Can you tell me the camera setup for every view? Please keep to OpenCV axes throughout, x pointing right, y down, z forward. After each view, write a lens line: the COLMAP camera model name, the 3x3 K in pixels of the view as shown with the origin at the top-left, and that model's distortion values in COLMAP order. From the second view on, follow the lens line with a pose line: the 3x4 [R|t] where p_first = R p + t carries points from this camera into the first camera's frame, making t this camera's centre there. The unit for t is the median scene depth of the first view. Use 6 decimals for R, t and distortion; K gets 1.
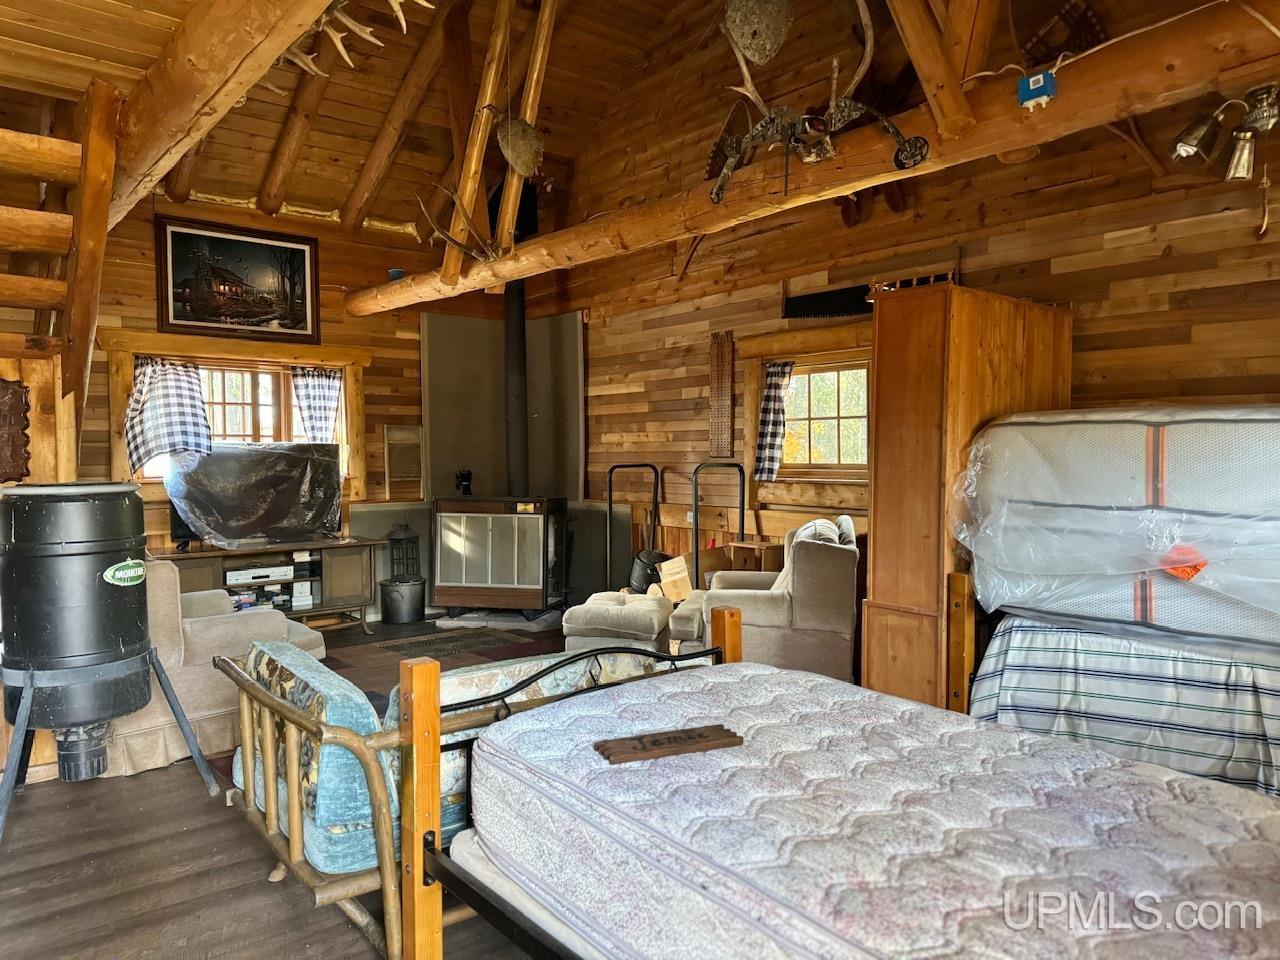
lens RADIAL K [[895.9, 0, 622.3], [0, 895.9, 510.3], [0, 0, 1]] dist [0.034167, -0.038275]
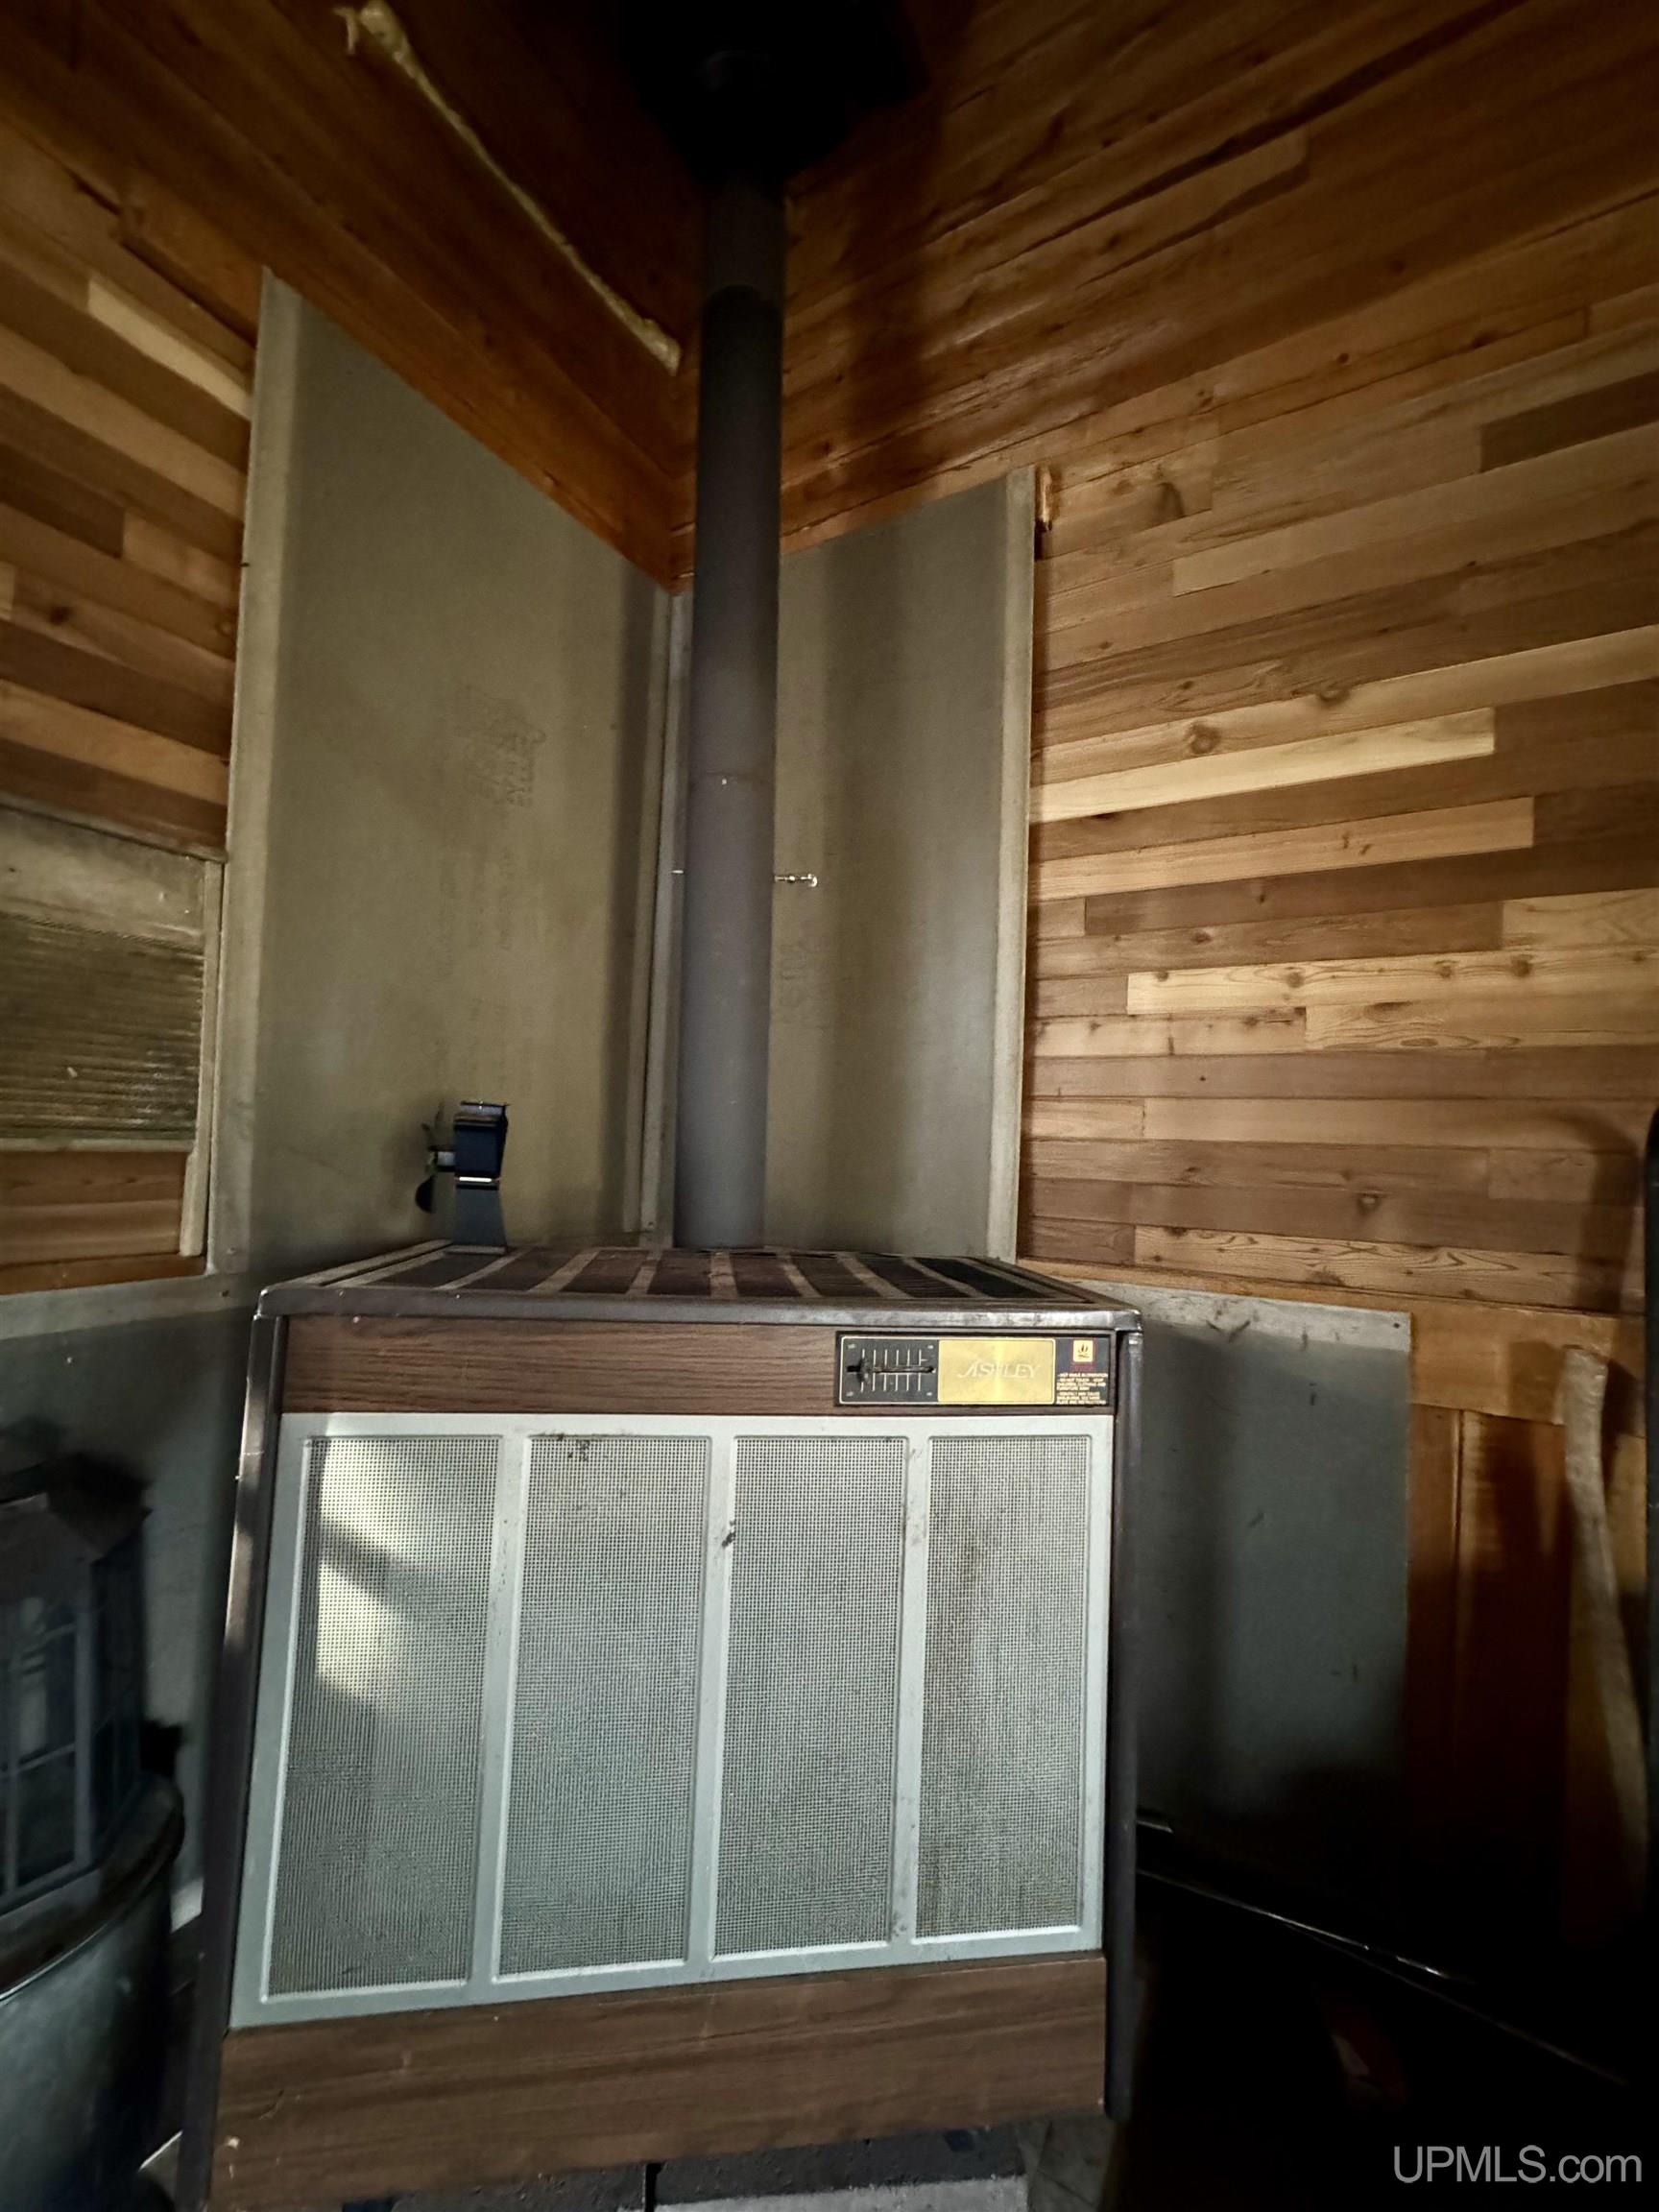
lens RADIAL K [[875.4, 0, 818.5], [0, 875.4, 1111.1], [0, 0, 1]] dist [-0.010673, 0.000367]
pose [[0.937365, 0.046278, 0.345261, -0.184093], [-0.016242, 0.995864, -0.089388, -0.030938], [-0.347970, 0.078181, 0.934240, 0.874034]]
